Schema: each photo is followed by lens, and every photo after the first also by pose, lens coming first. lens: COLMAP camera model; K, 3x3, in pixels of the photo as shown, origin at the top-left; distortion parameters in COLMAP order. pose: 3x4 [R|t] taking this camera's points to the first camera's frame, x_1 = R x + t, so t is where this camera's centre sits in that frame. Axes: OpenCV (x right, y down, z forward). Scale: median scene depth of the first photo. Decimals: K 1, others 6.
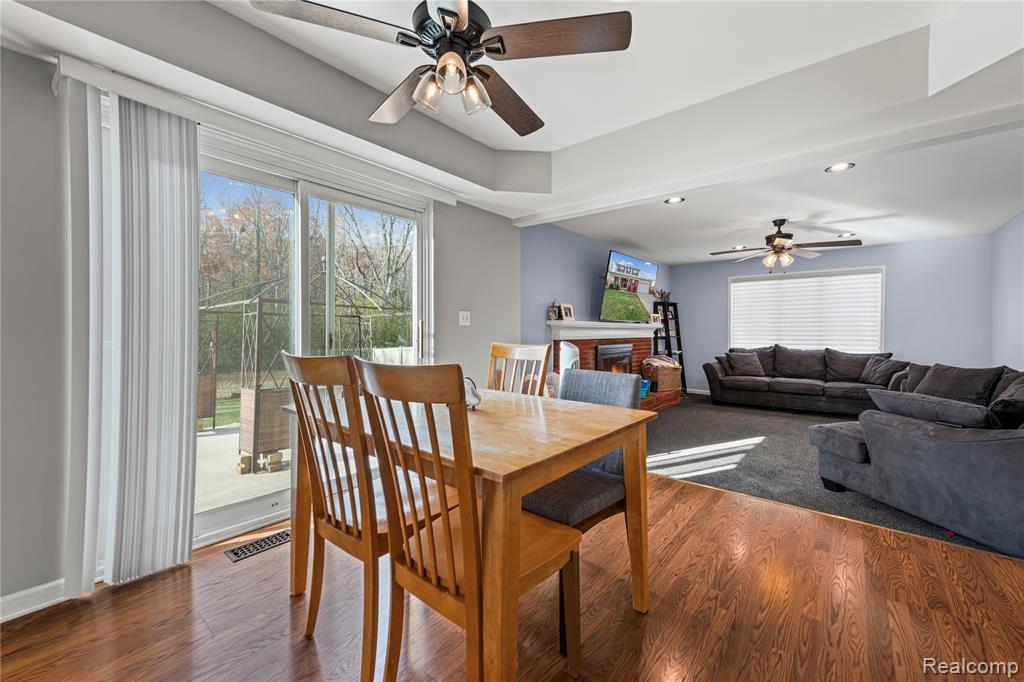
lens RADIAL K [[410.9, 0, 512.2], [0, 410.9, 334.2], [0, 0, 1]] dist [0.000928, 0.000235]
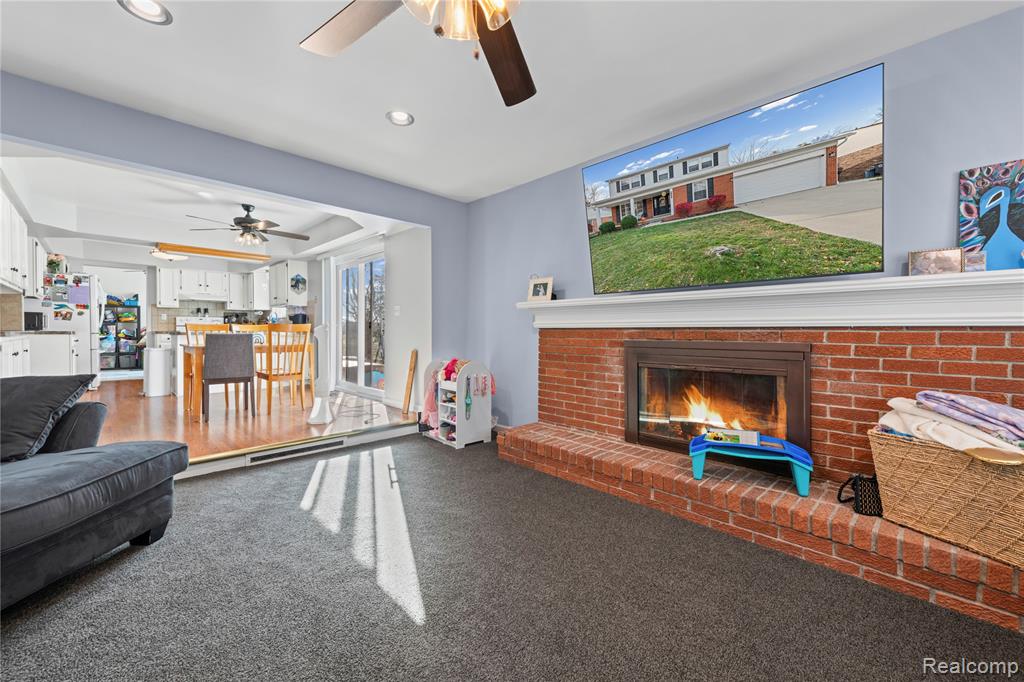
lens RADIAL K [[406.6, 0, 514.6], [0, 406.6, 342.8], [0, 0, 1]] dist [0.000623, -0.000034]
pose [[-0.084078, 0.036297, -0.995798, 0.693757], [-0.004337, 0.999314, 0.036792, 0.011435], [0.996450, 0.007412, -0.083863, 0.823672]]
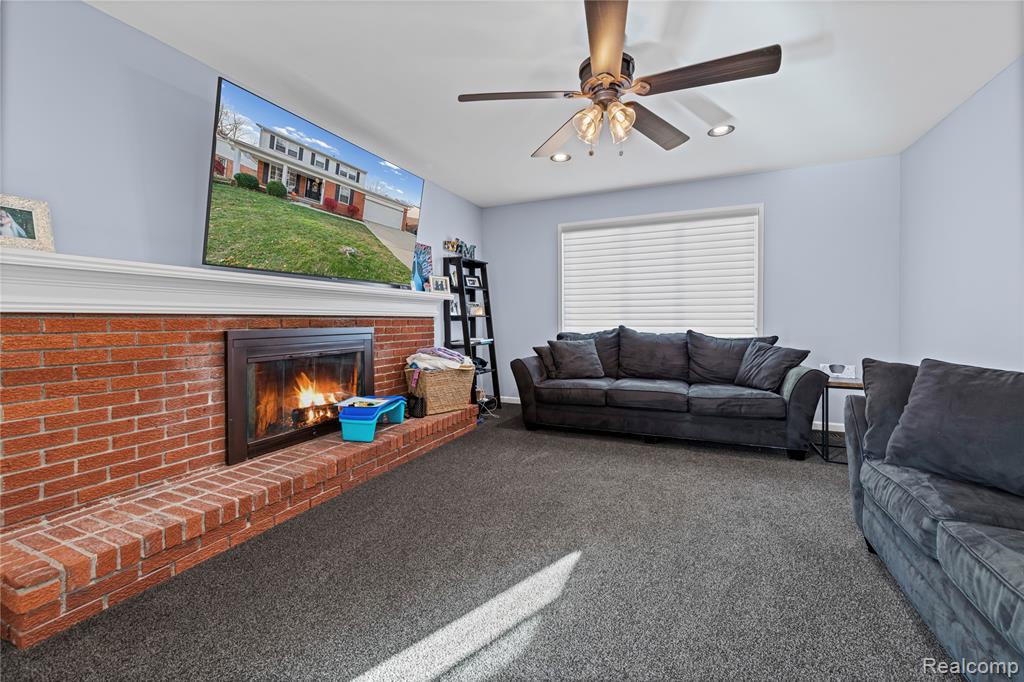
lens RADIAL K [[413.3, 0, 524.9], [0, 413.3, 324.0], [0, 0, 1]] dist [-0.000728, -0.000118]
pose [[0.953669, -0.008101, 0.300748, 0.335996], [0.007460, 0.999967, 0.003280, 0.020459], [-0.300765, -0.000885, 0.953698, 0.474699]]
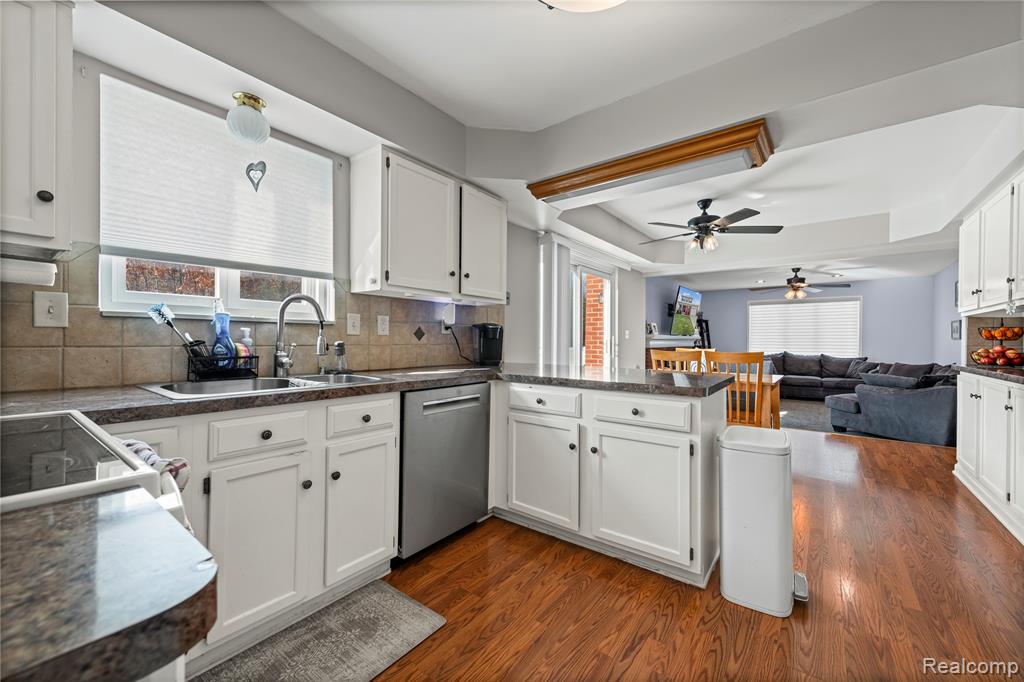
lens RADIAL K [[406.6, 0, 514.6], [0, 406.6, 342.8], [0, 0, 1]] dist [0.000623, -0.000034]
pose [[0.999122, 0.000770, 0.041884, -0.342425], [-0.000616, 0.999993, -0.003698, 0.001120], [-0.041886, 0.003669, 0.999116, -0.343754]]
